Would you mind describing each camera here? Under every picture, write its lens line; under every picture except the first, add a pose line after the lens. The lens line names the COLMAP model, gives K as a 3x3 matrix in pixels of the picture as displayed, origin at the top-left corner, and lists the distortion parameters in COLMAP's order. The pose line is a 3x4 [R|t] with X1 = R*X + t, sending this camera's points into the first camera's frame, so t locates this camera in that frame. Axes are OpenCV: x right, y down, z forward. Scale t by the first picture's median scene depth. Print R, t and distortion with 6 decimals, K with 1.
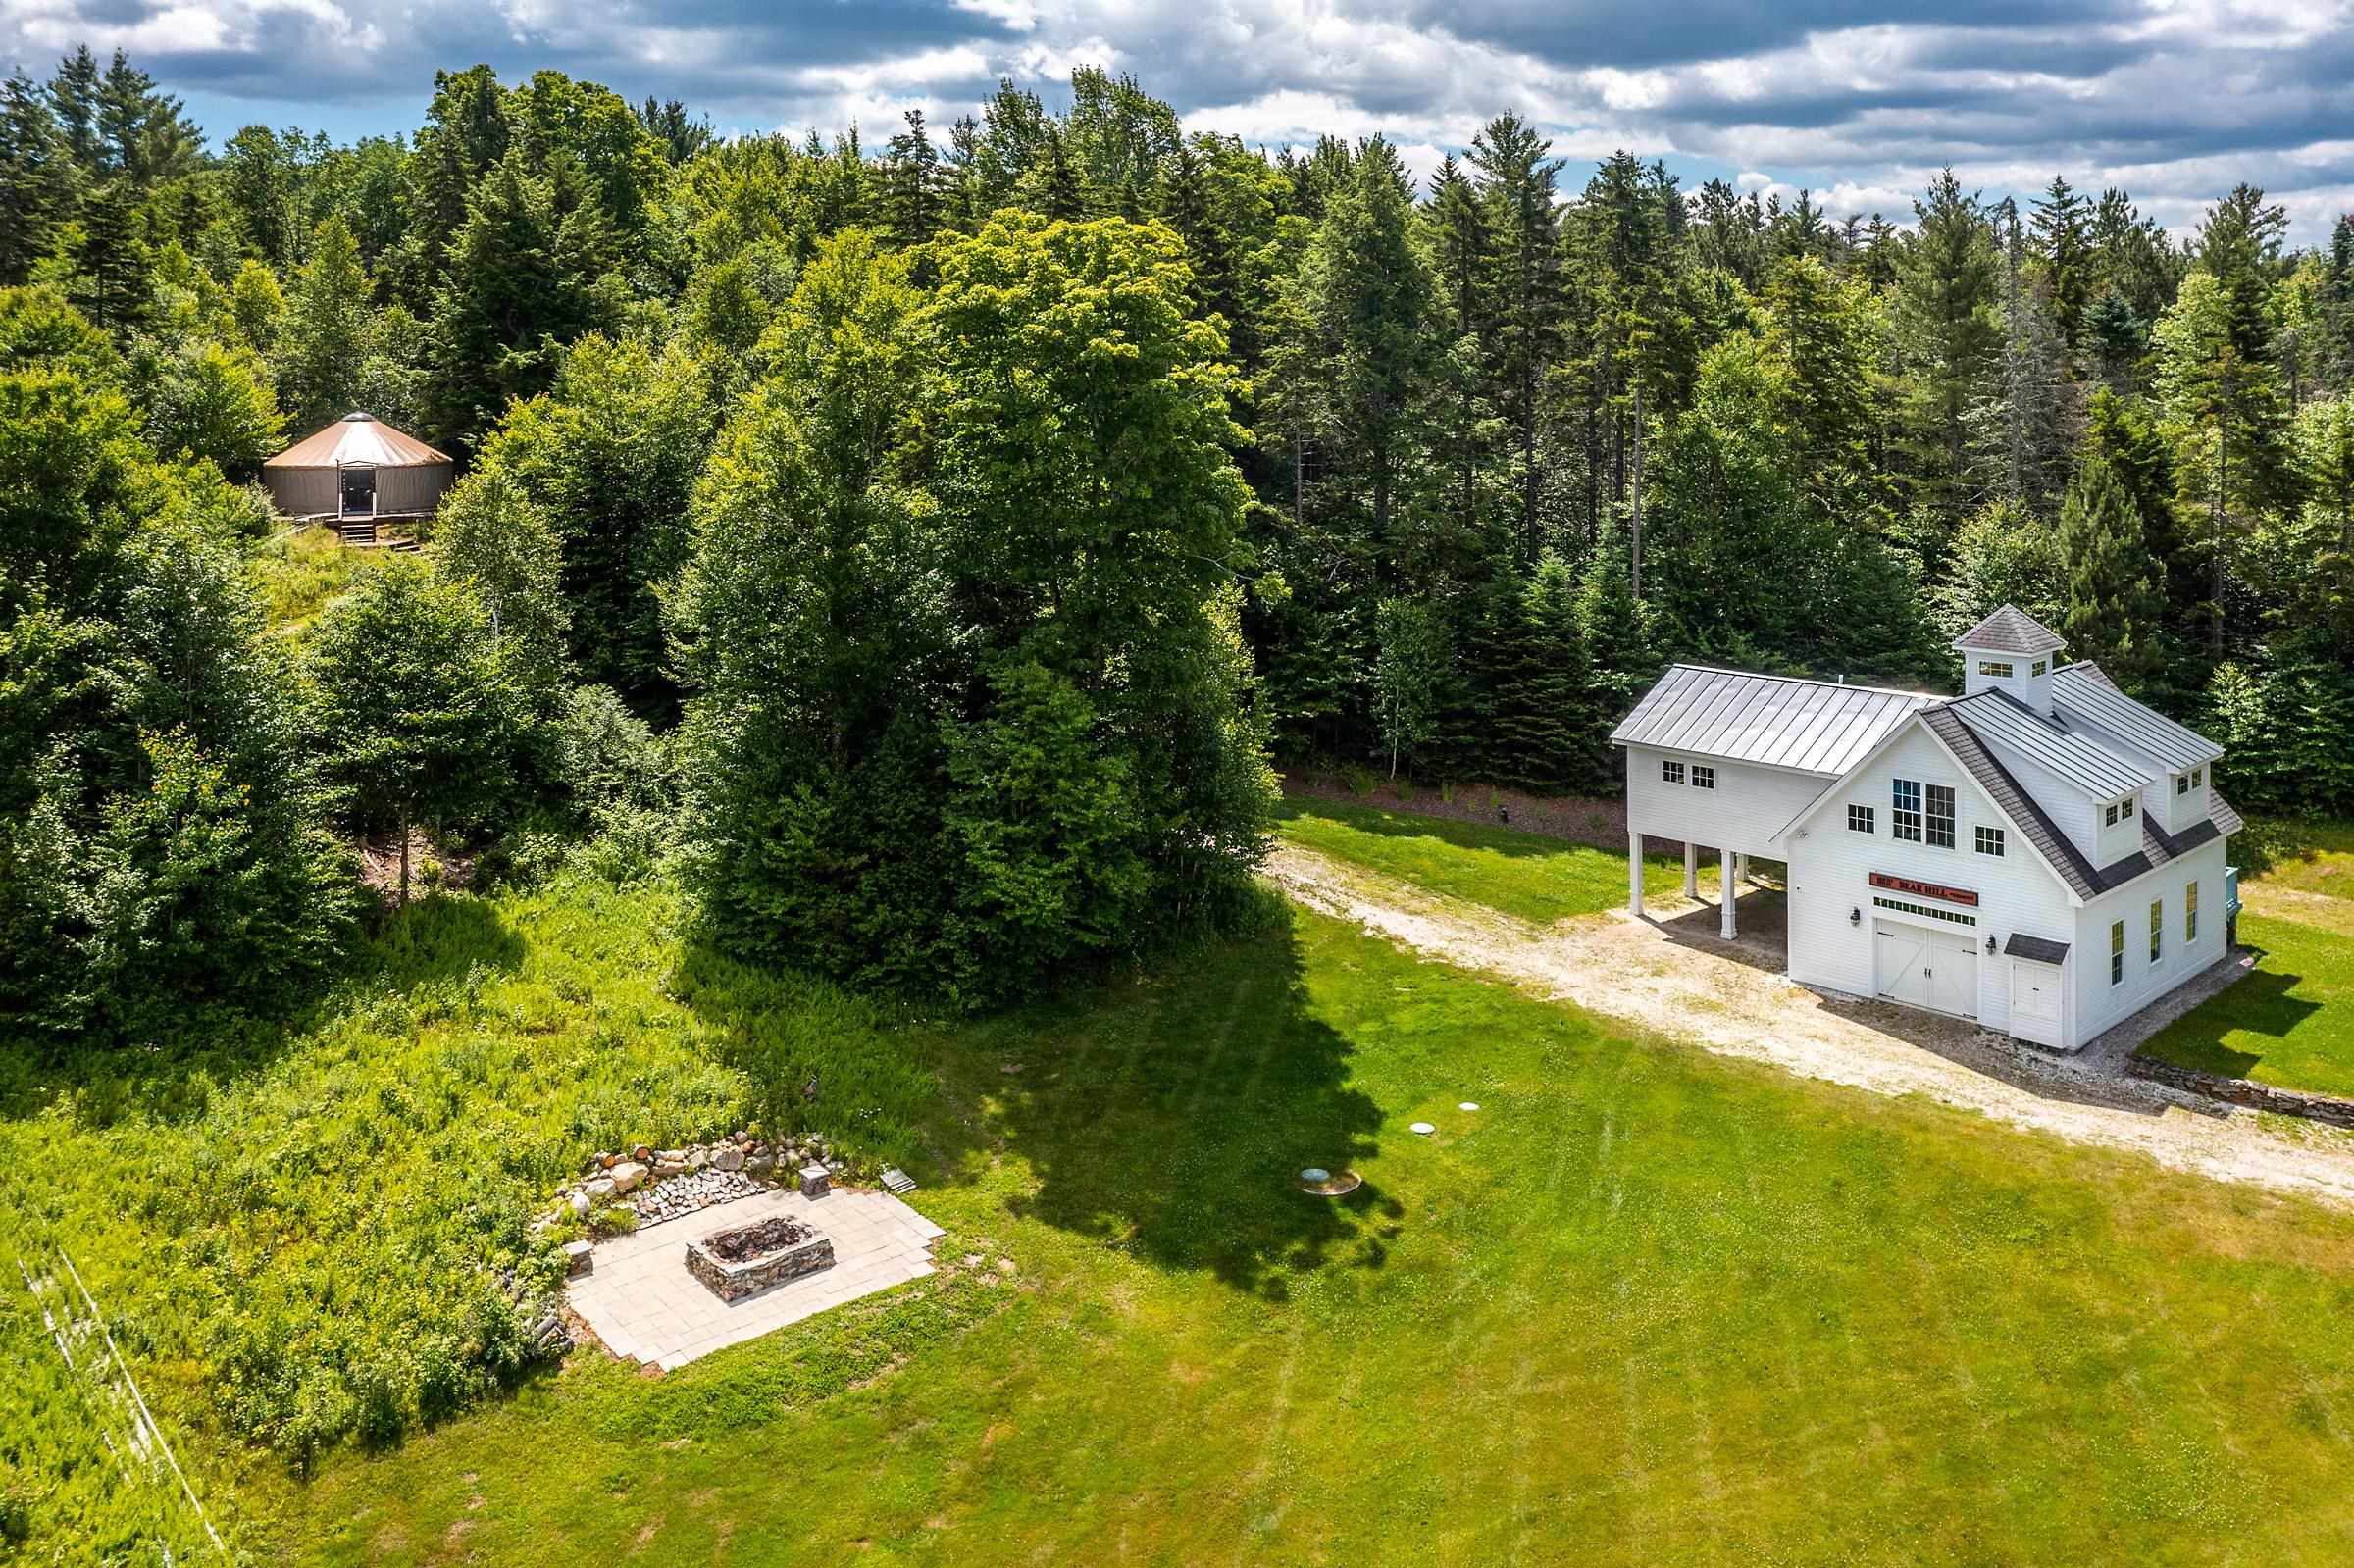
lens RADIAL K [[1868.2, 0, 1190.7], [0, 1868.2, 404.9], [0, 0, 1]] dist [-0.002647, 0.001528]
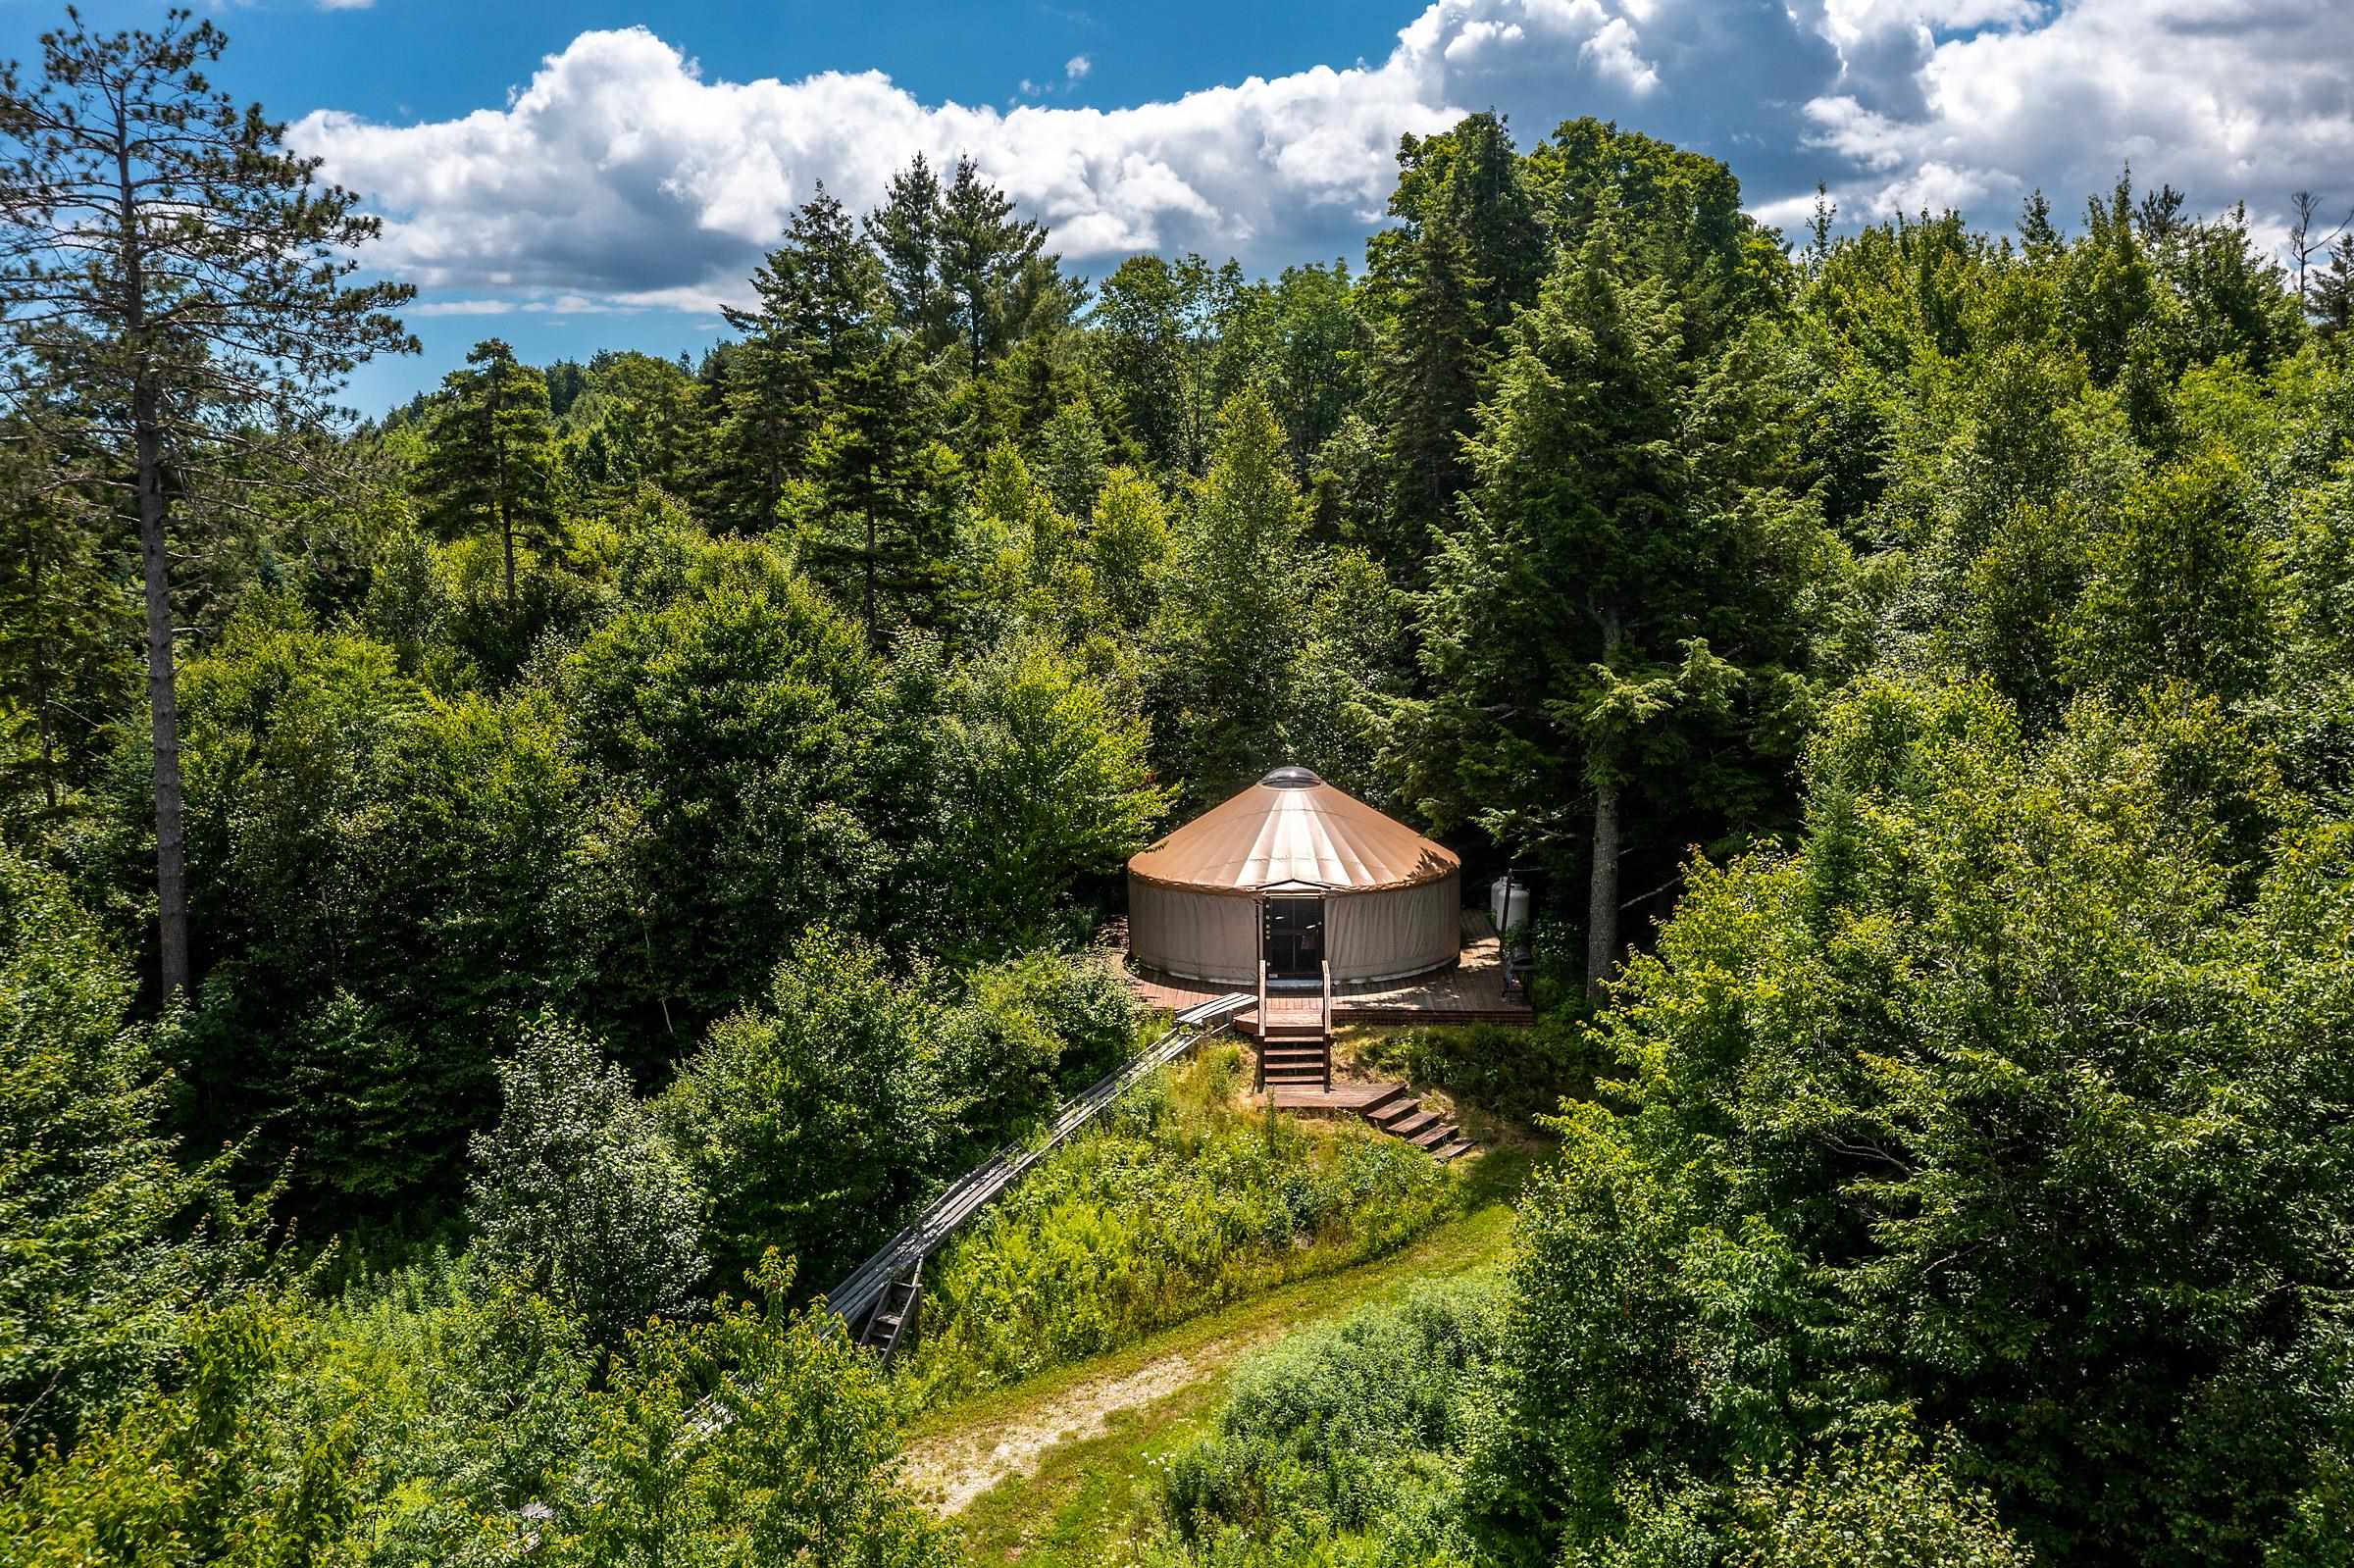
lens RADIAL K [[2036.1, 0, 1177.0], [0, 2036.1, 784.0], [0, 0, 1]] dist [0.001096, 0.000947]
pose [[0.895611, 0.044839, -0.442573, -0.366312], [-0.001394, 0.995185, 0.098006, -0.076803], [0.444836, -0.087158, 0.891361, 0.788187]]
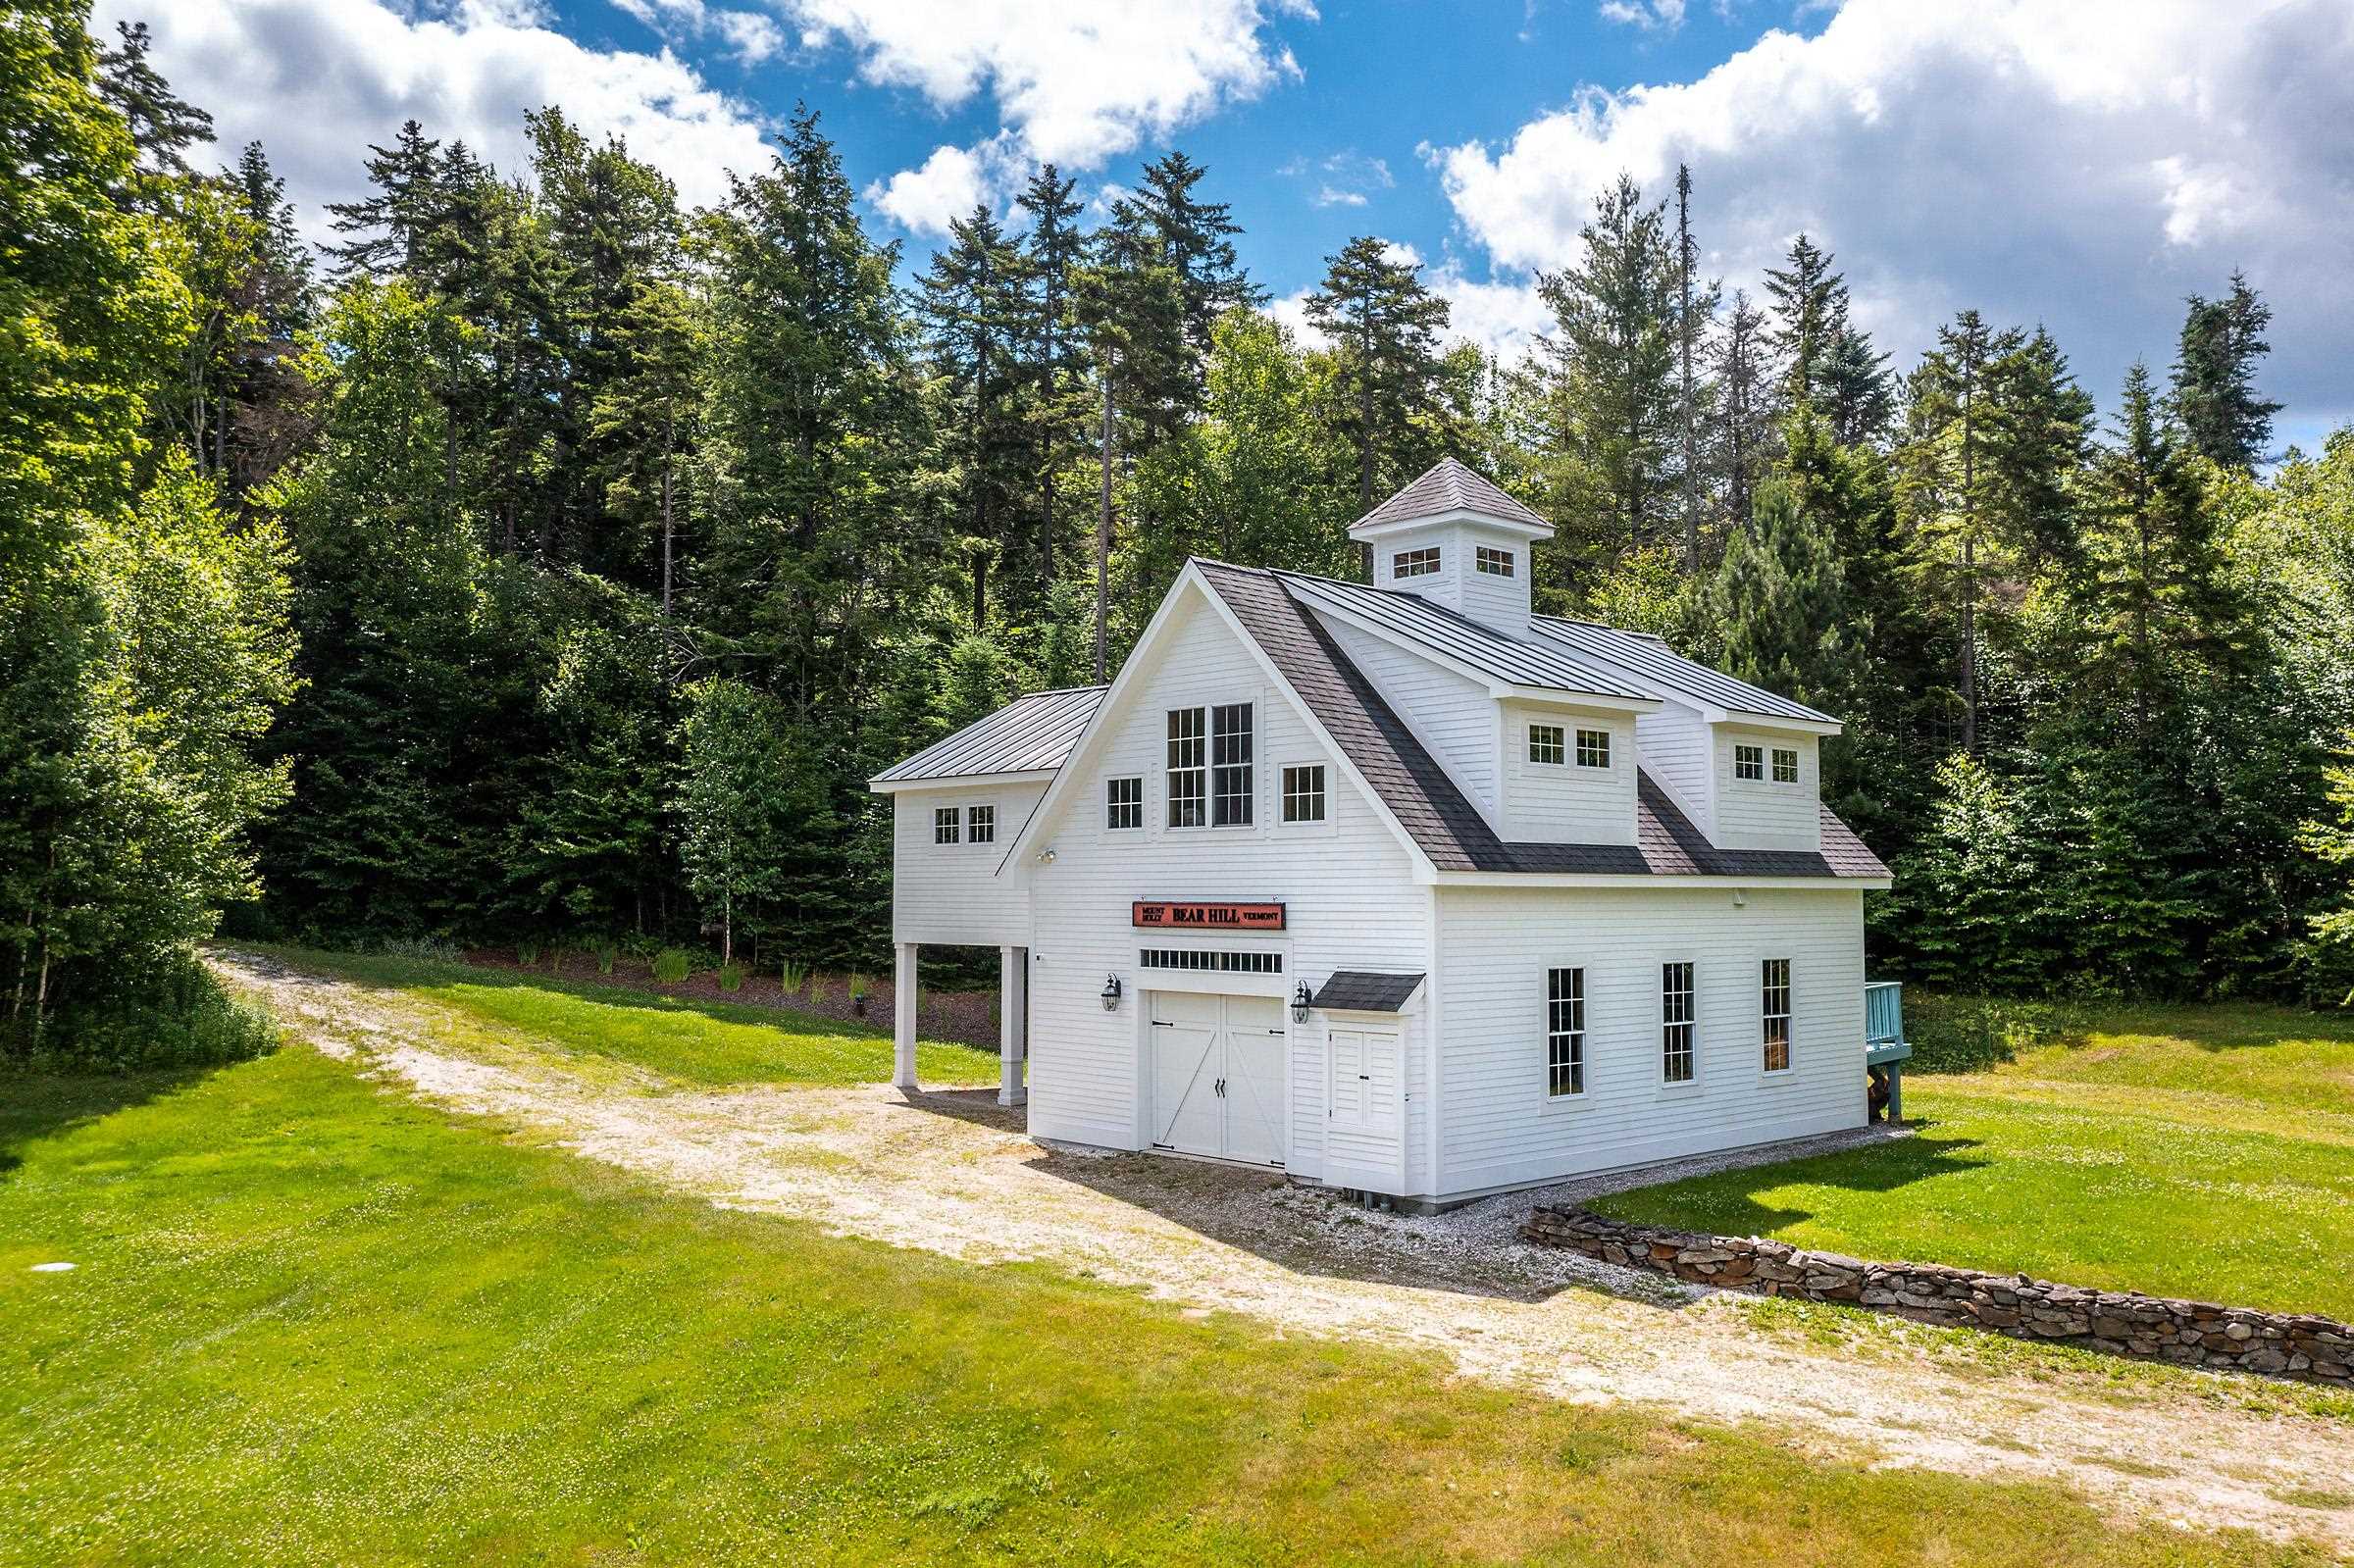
lens RADIAL K [[1860.0, 0, 1172.9], [0, 1860.0, 756.9], [0, 0, 1]] dist [-0.003182, -0.000899]
pose [[0.999779, 0.020419, -0.005028, 0.349939], [-0.020781, 0.995950, -0.087478, 0.237092], [0.003222, 0.087563, 0.996154, 0.447663]]
